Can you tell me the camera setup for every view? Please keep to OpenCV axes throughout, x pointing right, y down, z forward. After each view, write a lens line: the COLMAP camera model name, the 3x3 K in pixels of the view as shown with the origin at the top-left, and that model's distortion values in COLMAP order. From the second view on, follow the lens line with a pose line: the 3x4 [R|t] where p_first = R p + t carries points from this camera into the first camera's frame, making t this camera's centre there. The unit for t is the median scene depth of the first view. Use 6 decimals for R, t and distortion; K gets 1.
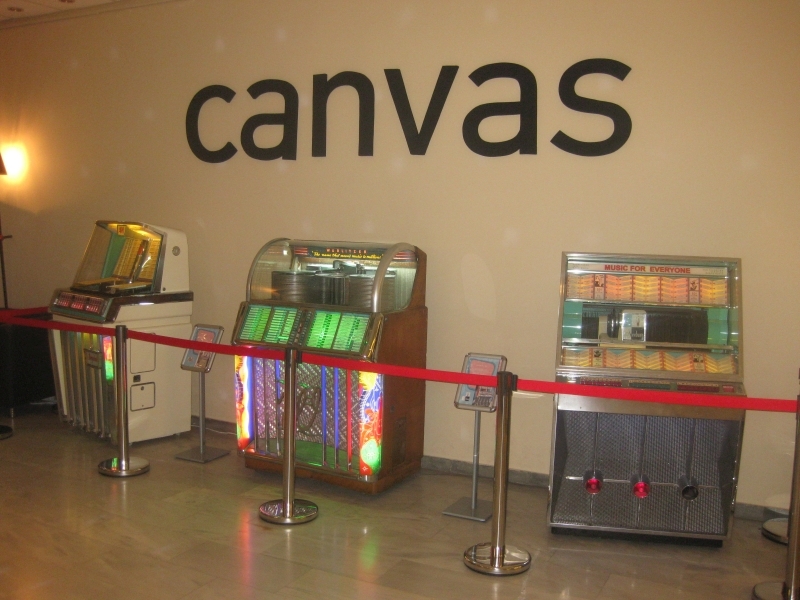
lens RADIAL K [[817.8, 0, 445.4], [0, 817.8, 302.0], [0, 0, 1]] dist [-0.144714, 0.025837]
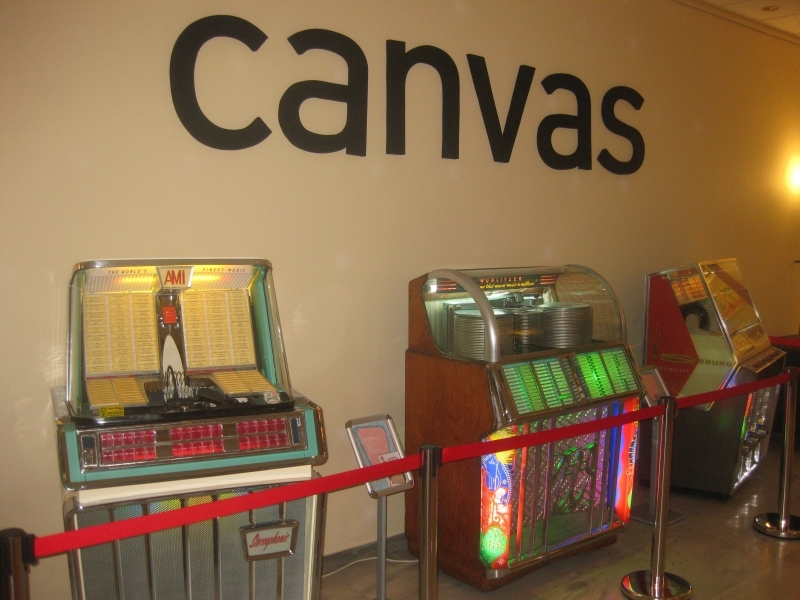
lens RADIAL K [[817.8, 0, 445.4], [0, 817.8, 302.0], [0, 0, 1]] dist [-0.144714, 0.025837]
pose [[0.408741, -0.113891, 0.905516, -0.868278], [0.088118, 0.992472, 0.085053, -0.113004], [-0.908386, 0.045028, 0.415700, 0.706510]]
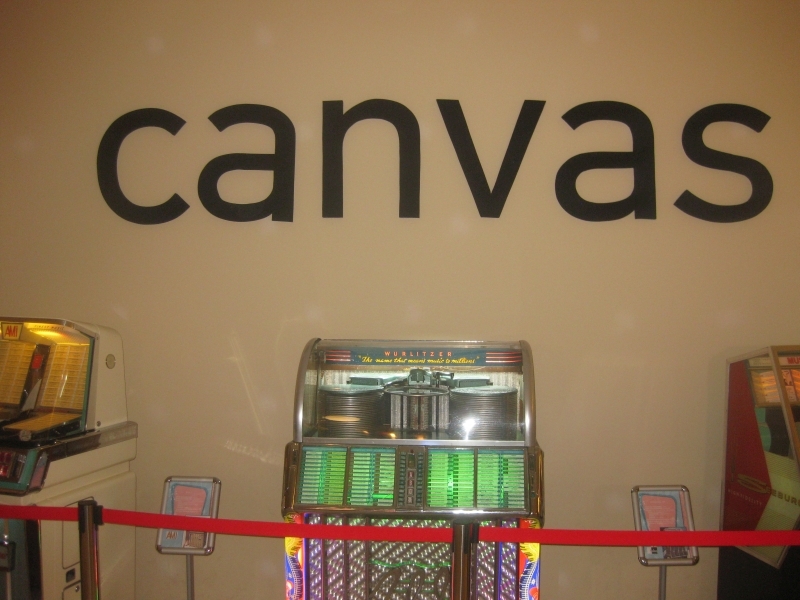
lens RADIAL K [[817.8, 0, 445.4], [0, 817.8, 302.0], [0, 0, 1]] dist [-0.144714, 0.025837]
pose [[0.921219, -0.029425, 0.387930, -0.364133], [0.057377, 0.996508, -0.060668, -0.062240], [-0.384790, 0.078146, 0.919690, 0.343632]]
